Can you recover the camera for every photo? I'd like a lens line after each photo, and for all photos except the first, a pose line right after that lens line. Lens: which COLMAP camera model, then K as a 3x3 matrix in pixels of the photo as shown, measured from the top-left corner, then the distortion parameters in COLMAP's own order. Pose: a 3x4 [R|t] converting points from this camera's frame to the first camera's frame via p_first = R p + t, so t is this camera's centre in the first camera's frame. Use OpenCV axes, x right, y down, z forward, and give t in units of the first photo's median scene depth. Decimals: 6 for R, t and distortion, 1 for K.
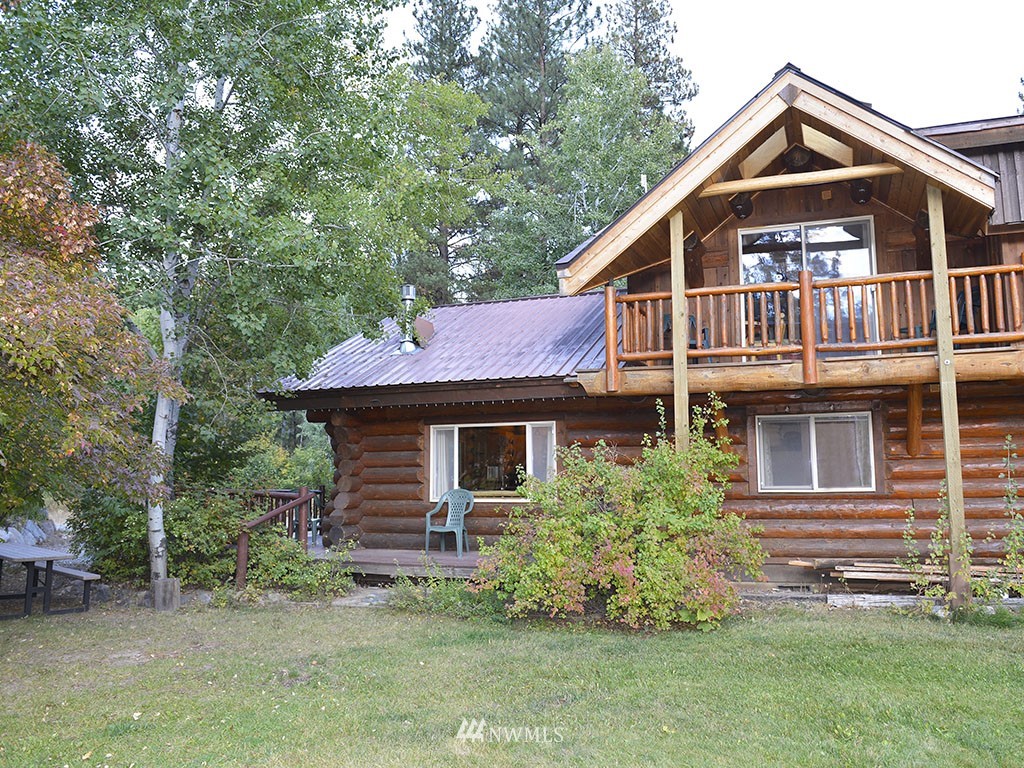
lens RADIAL K [[840.4, 0, 512.0], [0, 840.4, 384.0], [0, 0, 1]] dist [-0.069641, -0.002656]
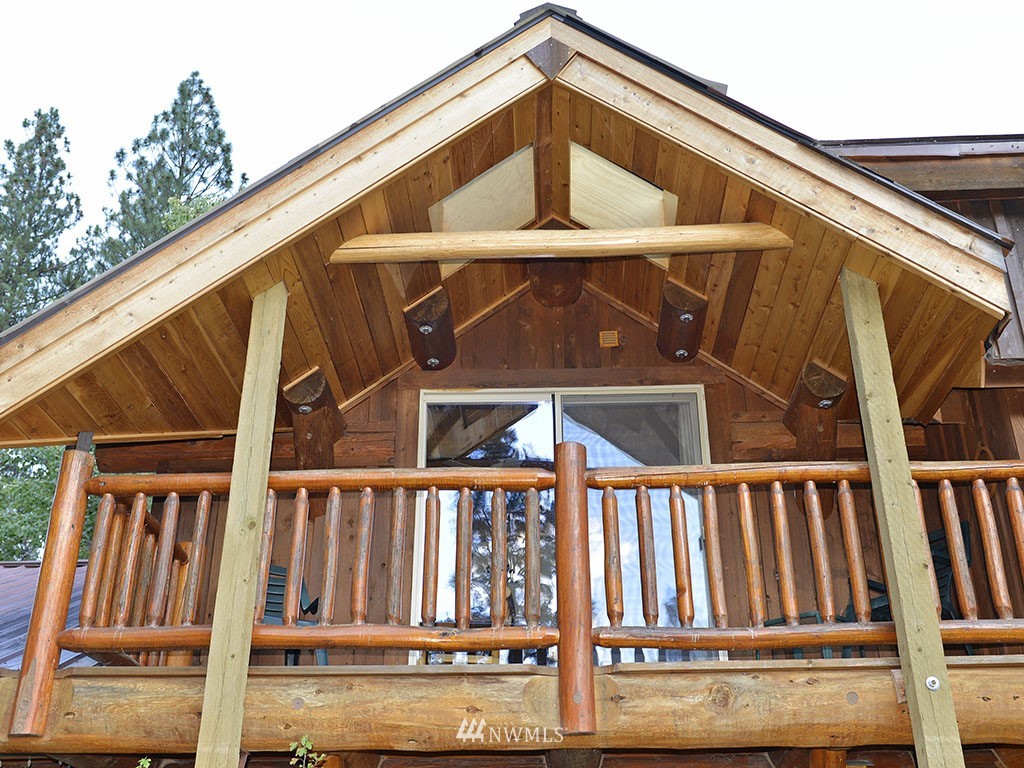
lens RADIAL K [[1160.2, 0, 512.0], [0, 1160.2, 384.0], [0, 0, 1]] dist [0.004809, -0.004556]
pose [[0.943858, 0.152079, 0.293266, 0.157178], [-0.037683, 0.931505, -0.361770, 0.041737], [-0.328196, 0.330408, 0.884939, 0.504180]]
